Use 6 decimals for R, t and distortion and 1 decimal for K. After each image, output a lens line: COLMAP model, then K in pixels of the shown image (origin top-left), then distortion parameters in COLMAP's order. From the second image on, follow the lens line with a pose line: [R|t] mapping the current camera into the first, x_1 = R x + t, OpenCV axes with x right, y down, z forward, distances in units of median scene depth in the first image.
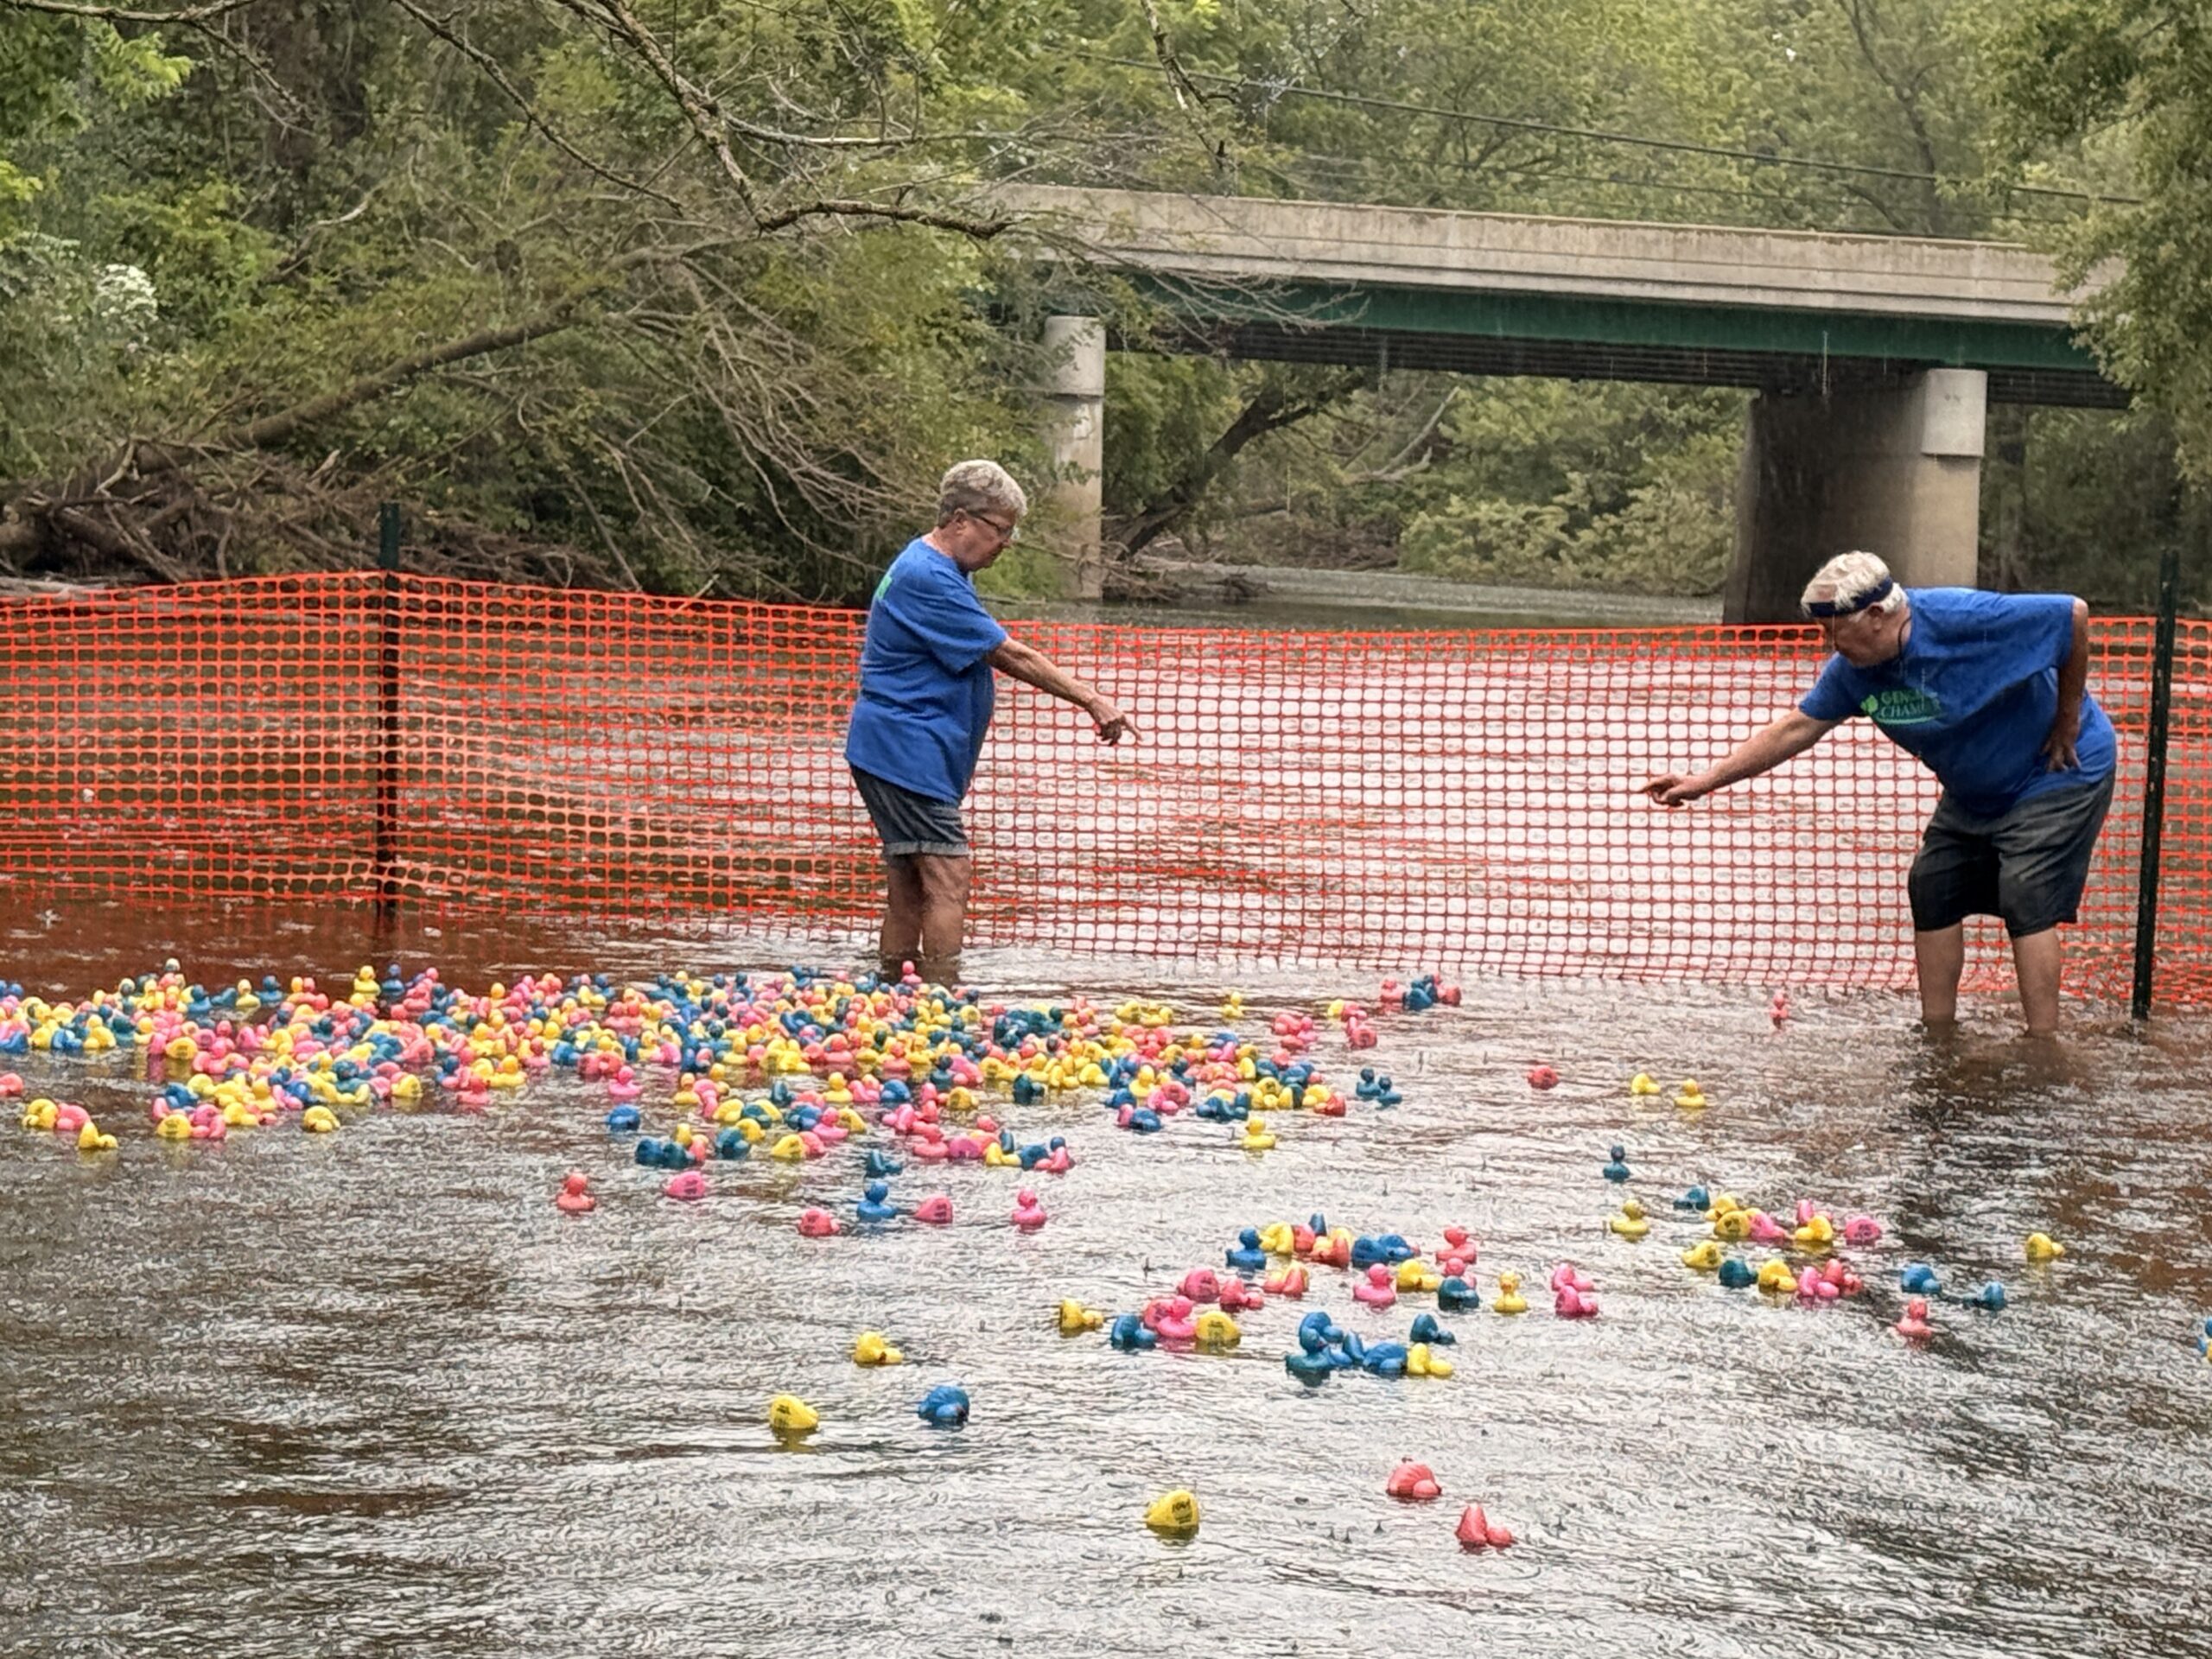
lens RADIAL K [[5553.6, 0, 1051.0], [0, 5553.6, 831.0], [0, 0, 1]] dist [0.082083, 1.027686]
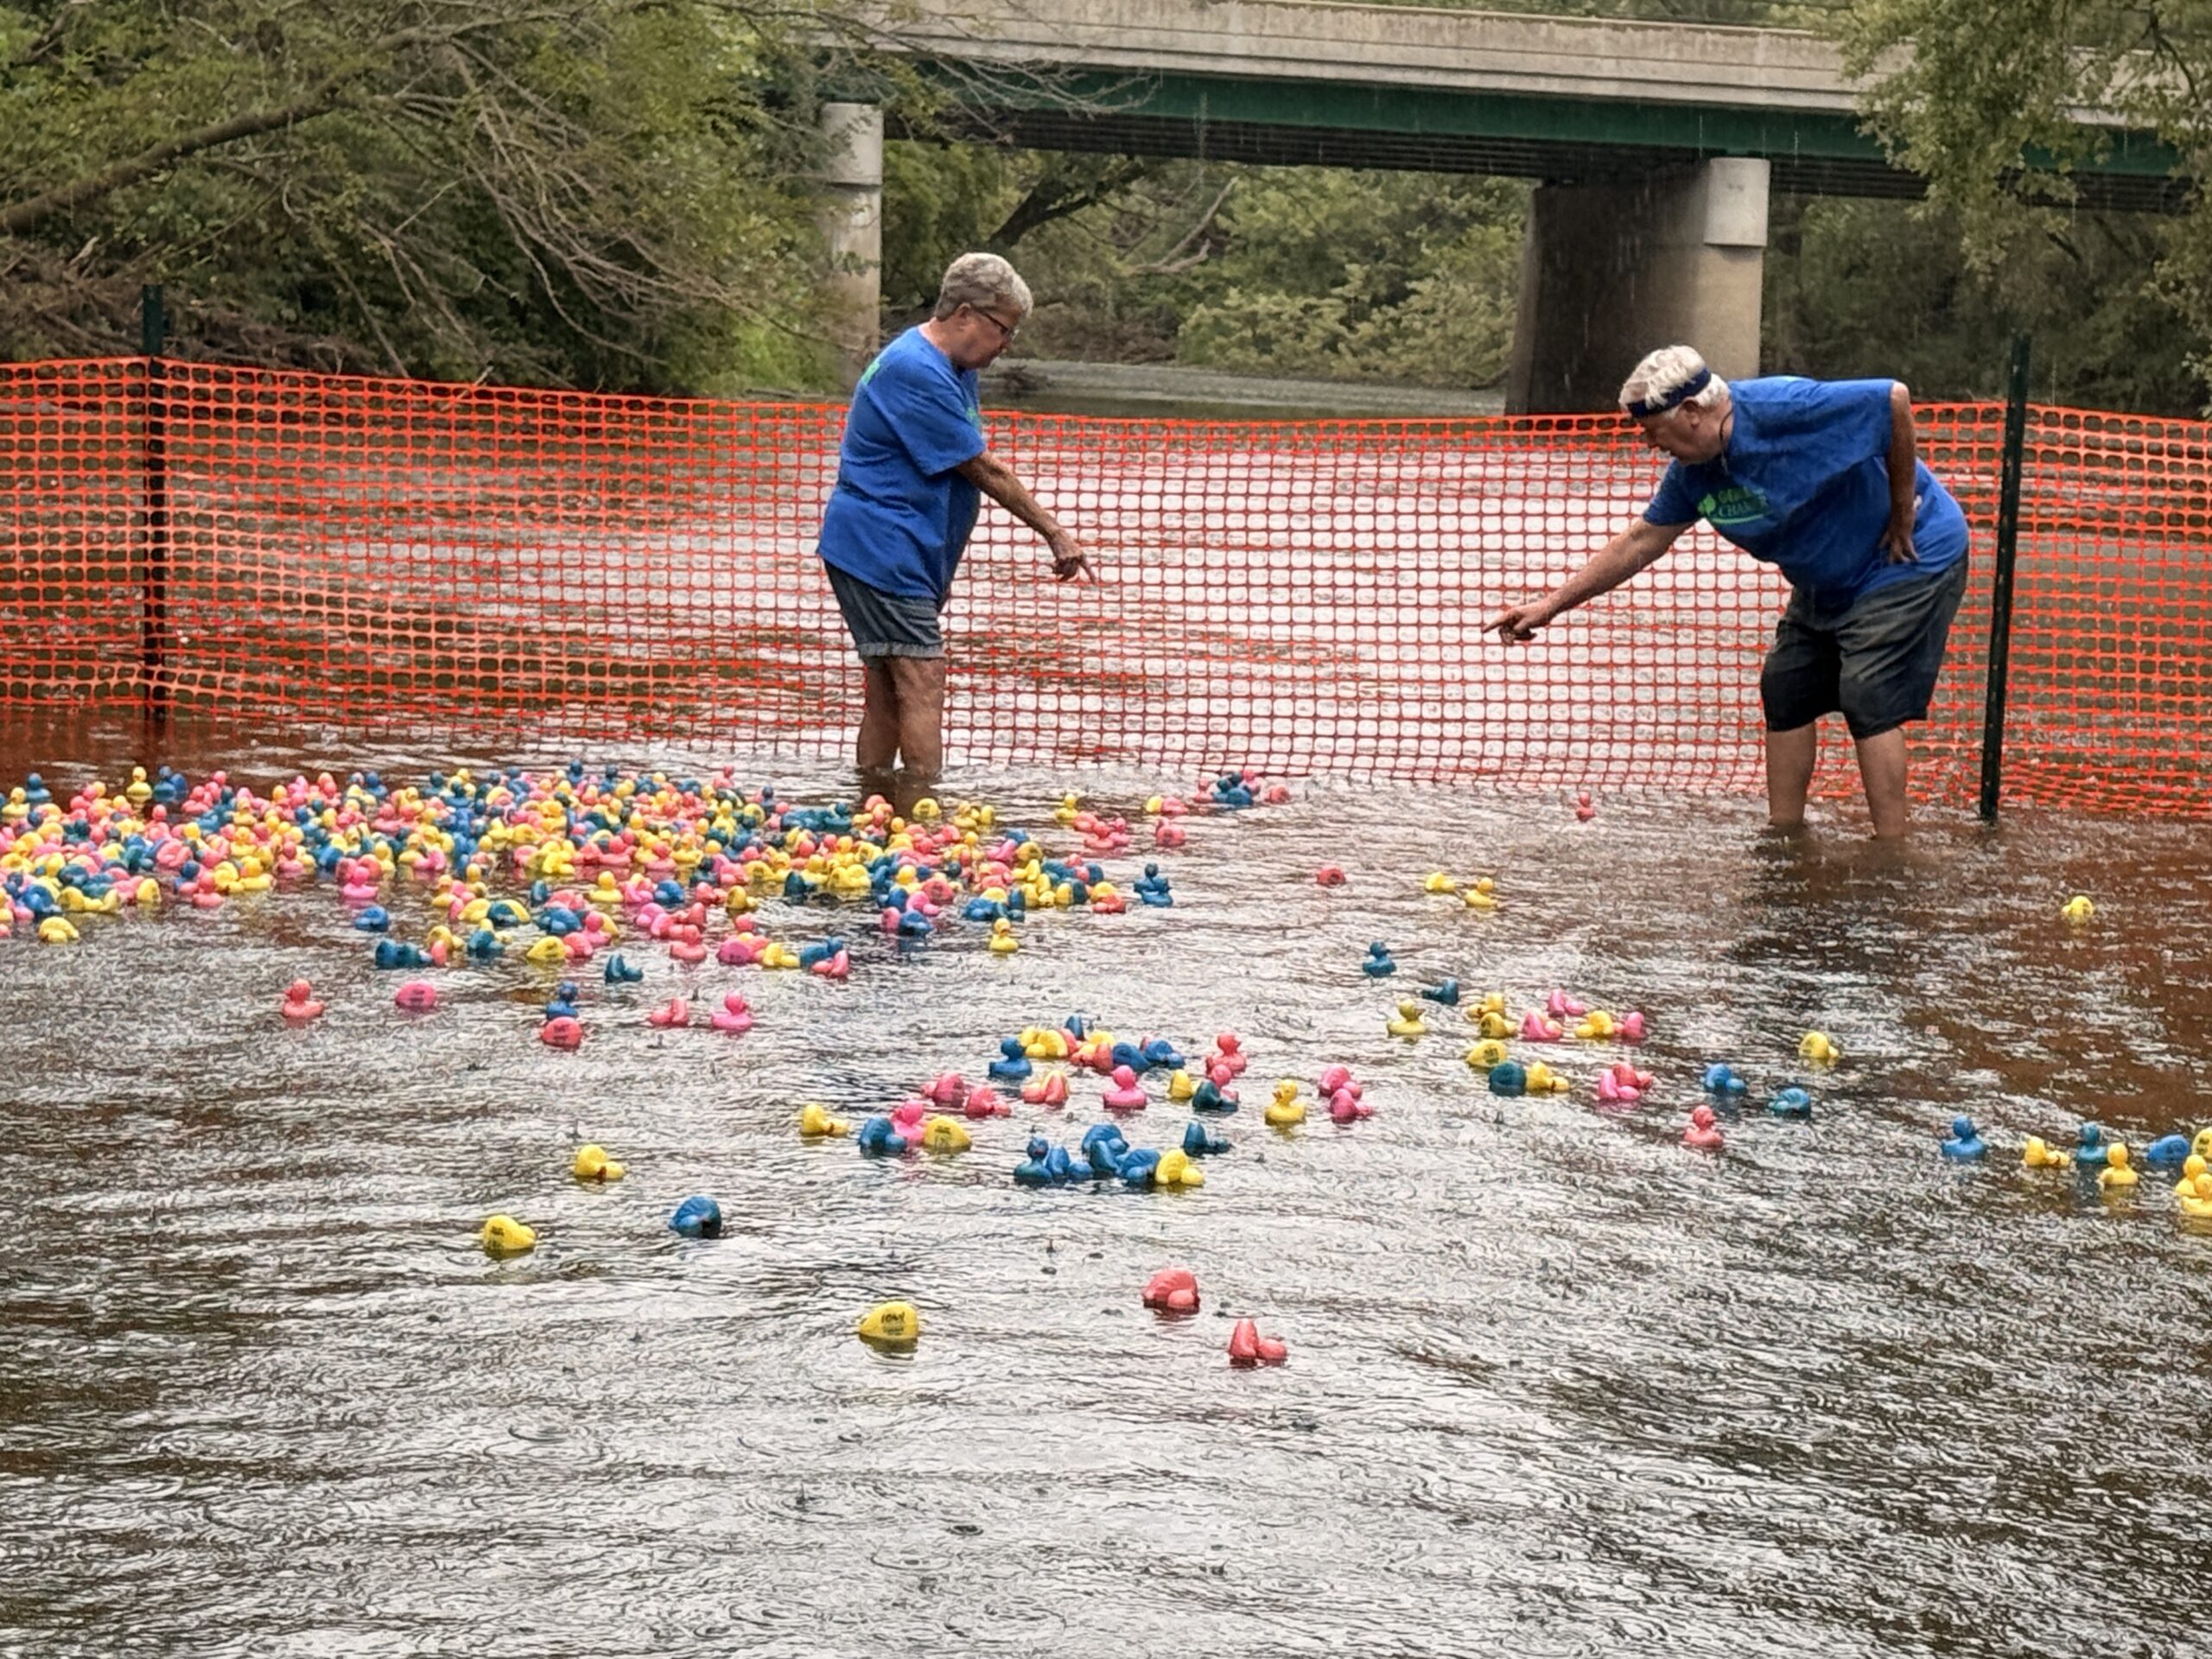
lens RADIAL K [[5556.9, 0, 1101.0], [0, 5556.9, 883.1], [0, 0, 1]] dist [0.123391, 0.250224]
pose [[0.998770, -0.006340, 0.049178, -0.001574], [0.004069, 0.998927, 0.046139, -0.000177], [-0.049418, -0.045882, 0.997724, 0.012114]]
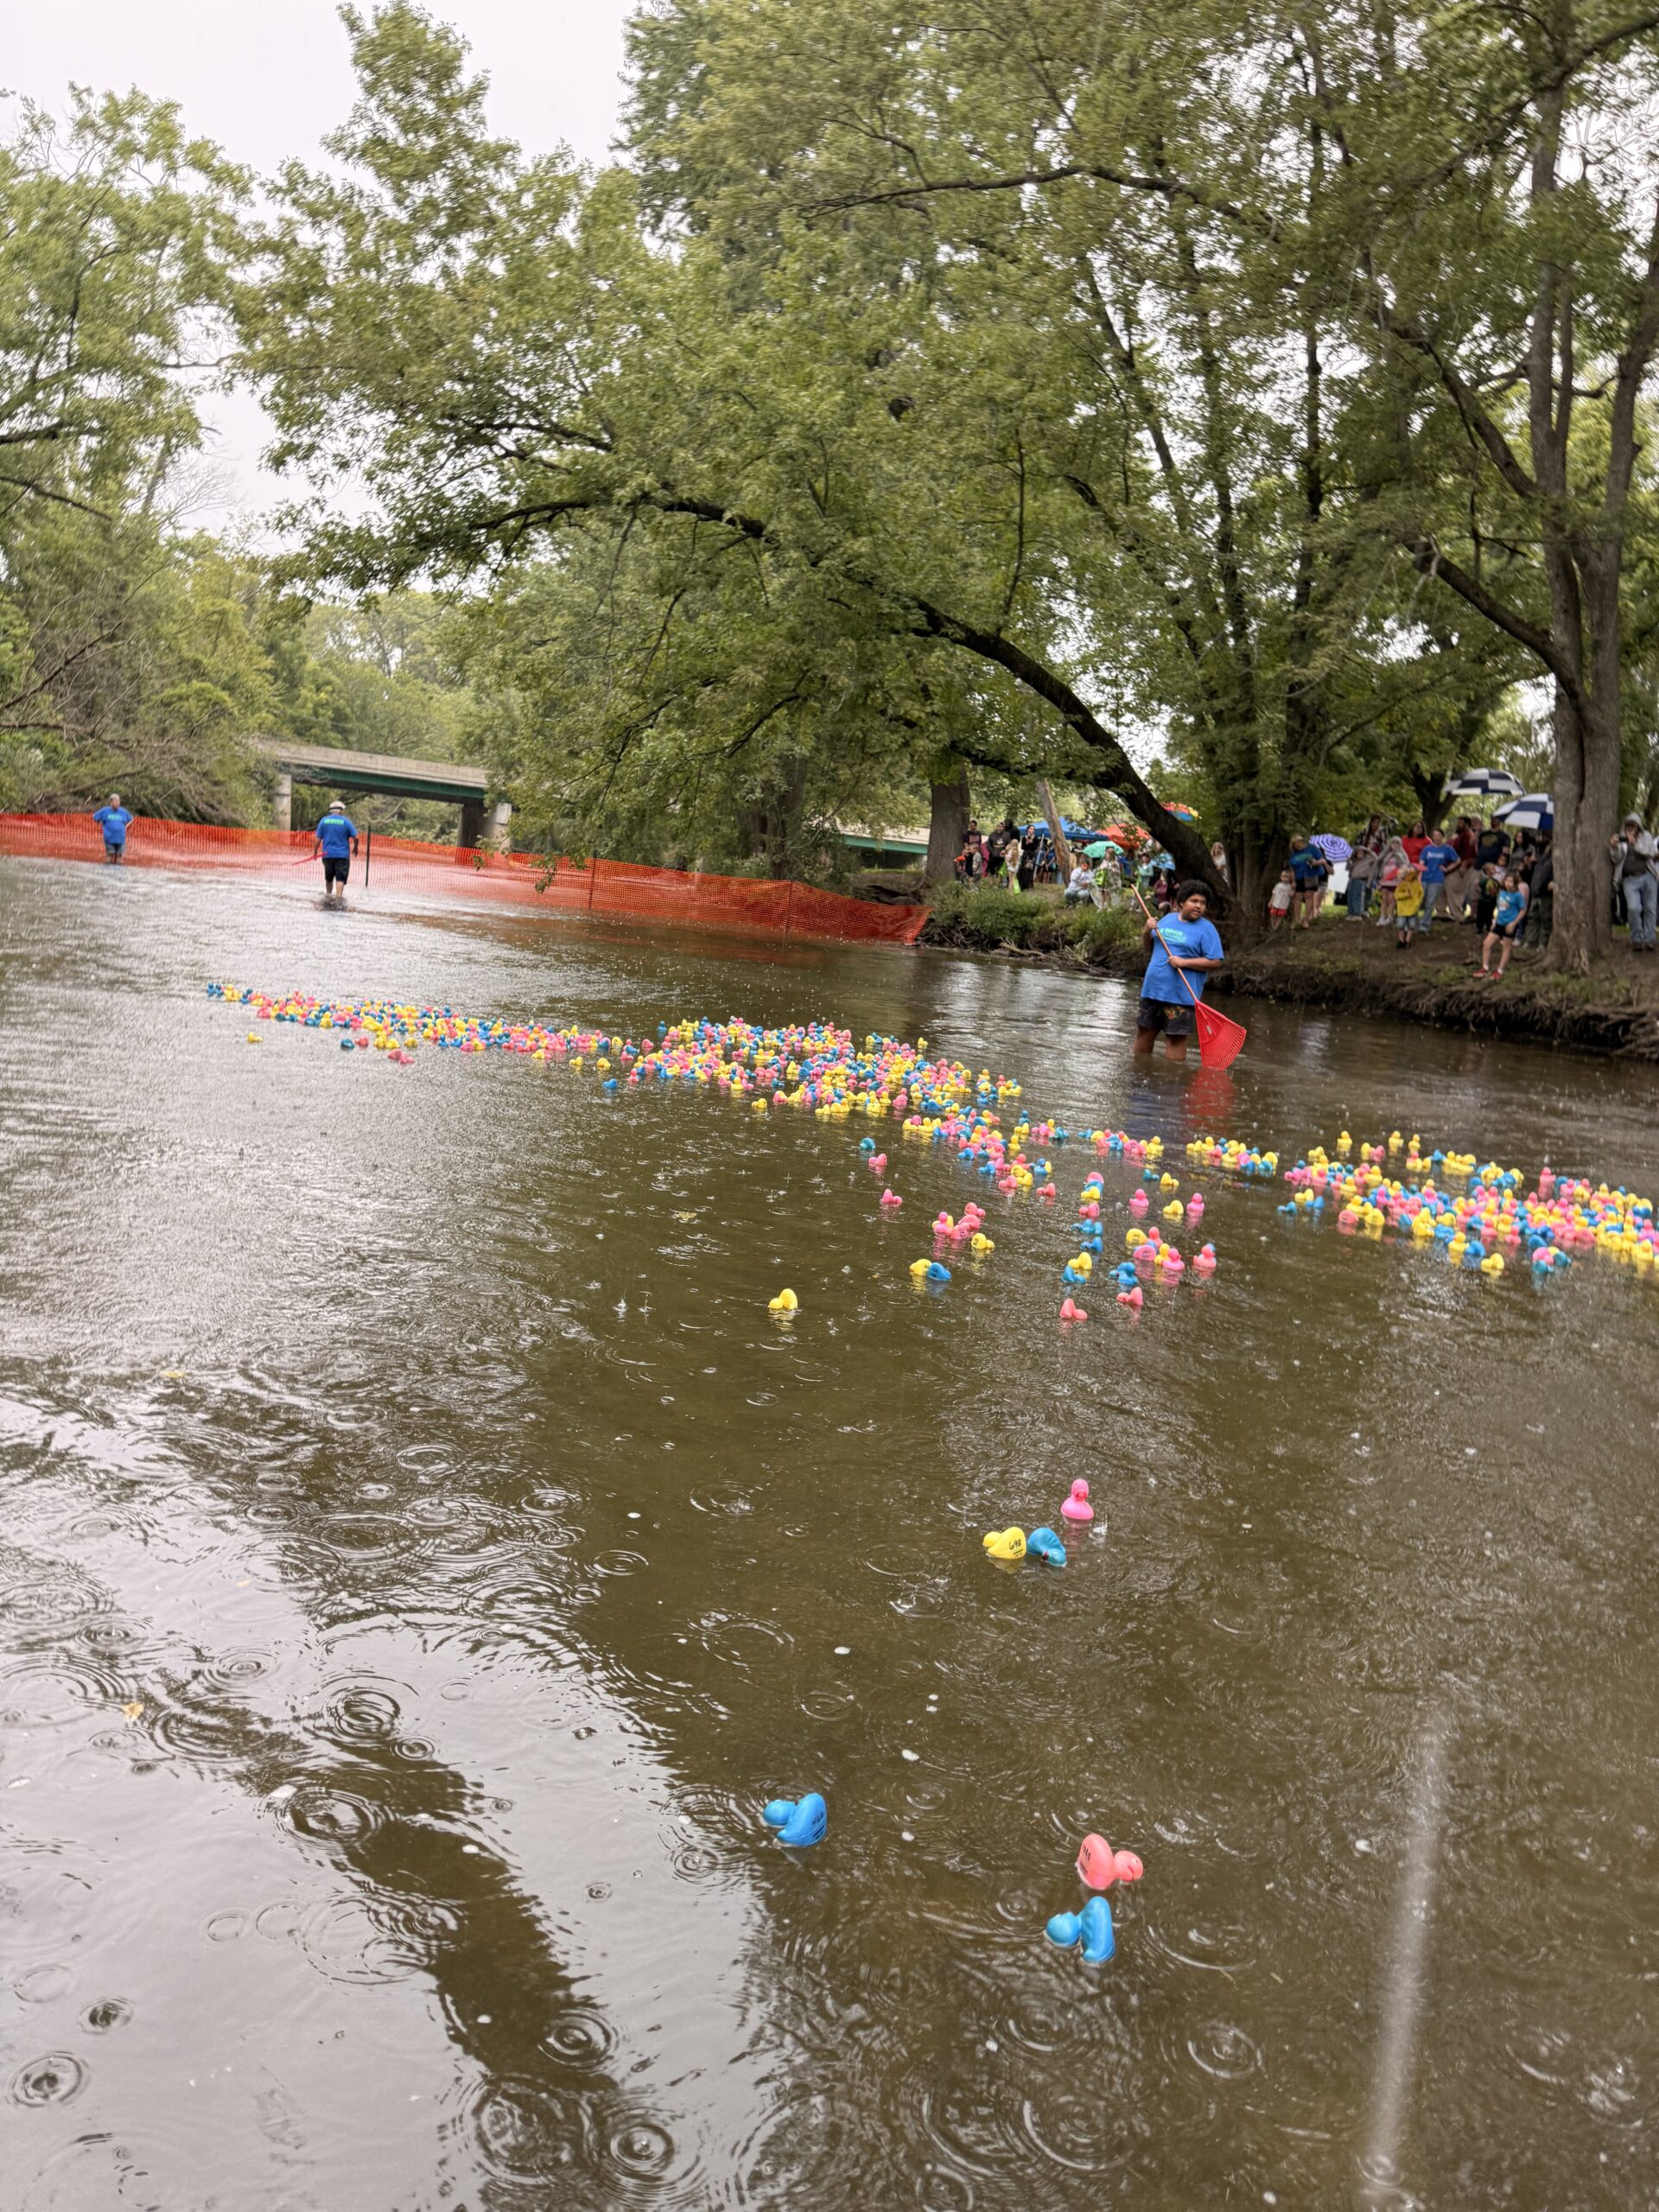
lens RADIAL K [[1544.2, 0, 811.7], [0, 1544.2, 1167.9], [0, 0, 1]] dist [0.009097, -0.036151]
pose [[0.951210, -0.001122, 0.308542, 0.035948], [-0.044711, 0.988937, 0.141435, 0.024173], [-0.305288, -0.148330, 0.940637, -0.353056]]
